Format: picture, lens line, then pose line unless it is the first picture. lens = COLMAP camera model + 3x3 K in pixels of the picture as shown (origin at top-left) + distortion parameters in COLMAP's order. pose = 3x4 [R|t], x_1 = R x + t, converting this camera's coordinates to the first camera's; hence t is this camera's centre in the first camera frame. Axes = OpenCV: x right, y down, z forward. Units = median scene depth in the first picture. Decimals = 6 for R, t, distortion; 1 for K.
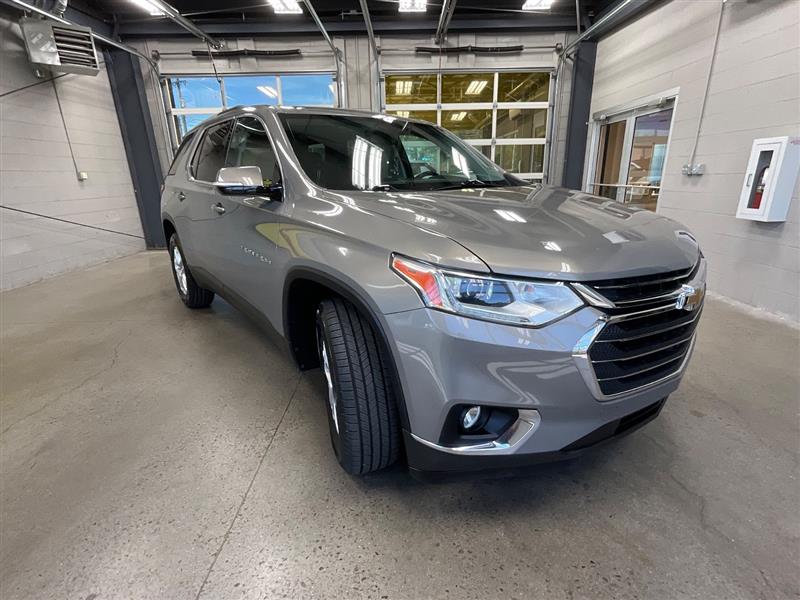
lens RADIAL K [[394.3, 0, 401.4], [0, 394.3, 301.9], [0, 0, 1]] dist [-0.001816, 0.001466]
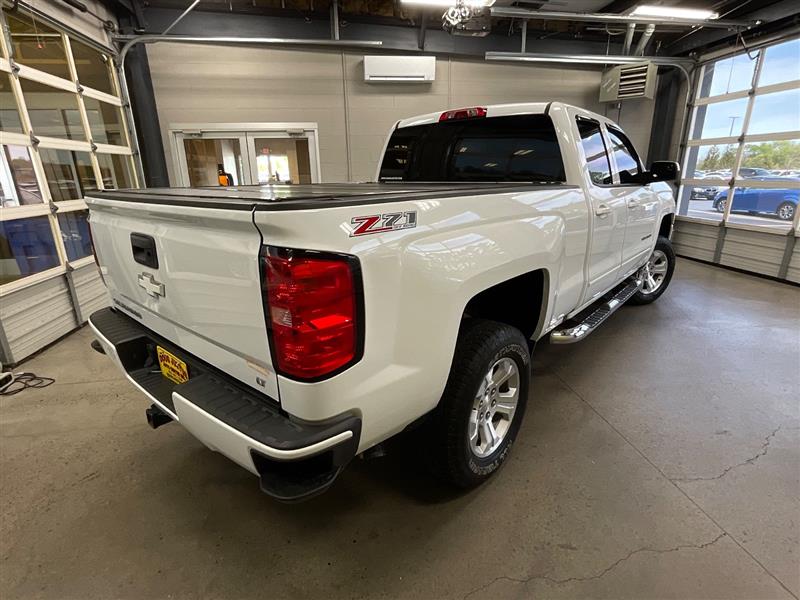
lens RADIAL K [[416.6, 0, 401.8], [0, 416.6, 301.2], [0, 0, 1]] dist [-0.003159, 0.002516]
pose [[-0.147492, -0.277366, 0.949376, -0.580971], [0.316540, 0.896151, 0.310992, -0.251359], [-0.937042, 0.346385, -0.044377, 0.699072]]
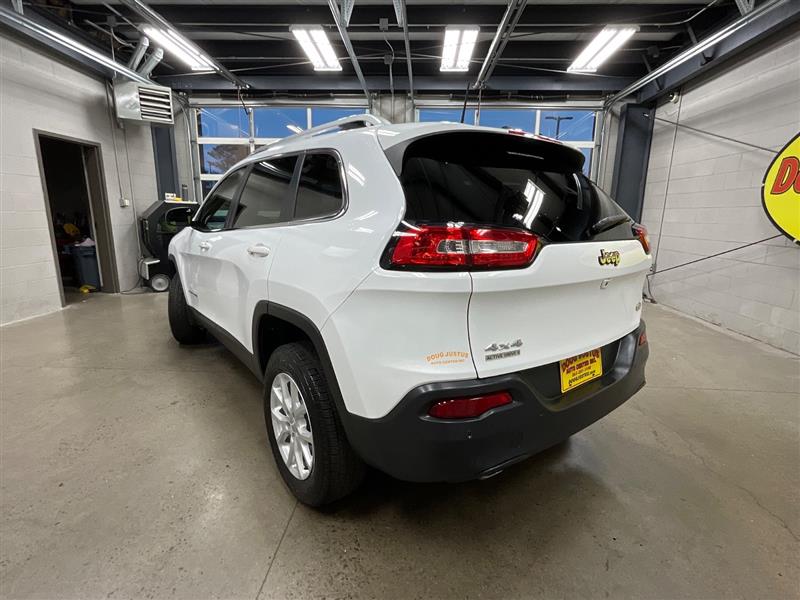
lens RADIAL K [[401.3, 0, 401.7], [0, 401.3, 301.3], [0, 0, 1]] dist [-0.001960, 0.002482]
pose [[-0.999233, -0.004844, 0.038857, -0.180933], [0.015156, 0.867143, 0.497829, -0.291520], [-0.036106, 0.498036, -0.866404, 0.911165]]
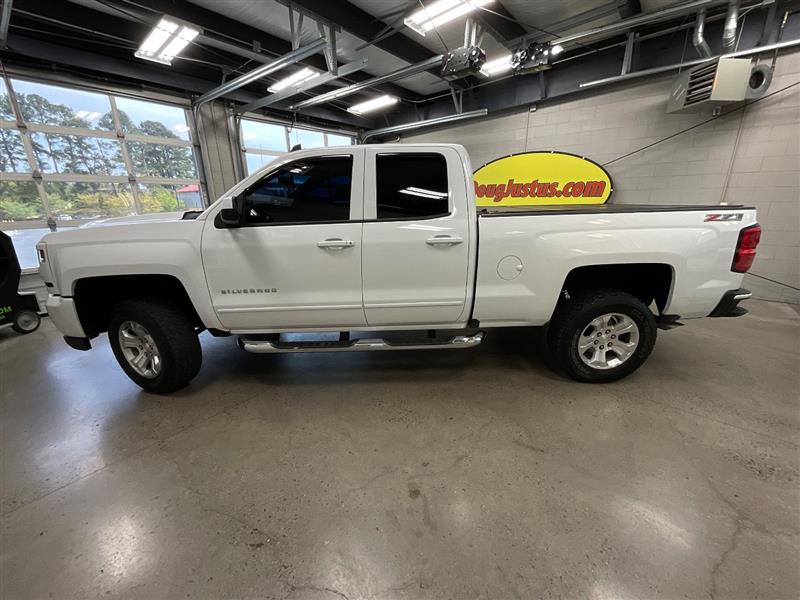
lens RADIAL K [[321.5, 0, 402.0], [0, 321.5, 300.6], [0, 0, 1]] dist [0.015994, -0.008322]
pose [[-0.632514, 0.256940, -0.730690, 0.314344], [-0.209769, 0.851293, 0.480933, -0.304046], [0.745602, 0.457473, -0.484557, 0.811092]]
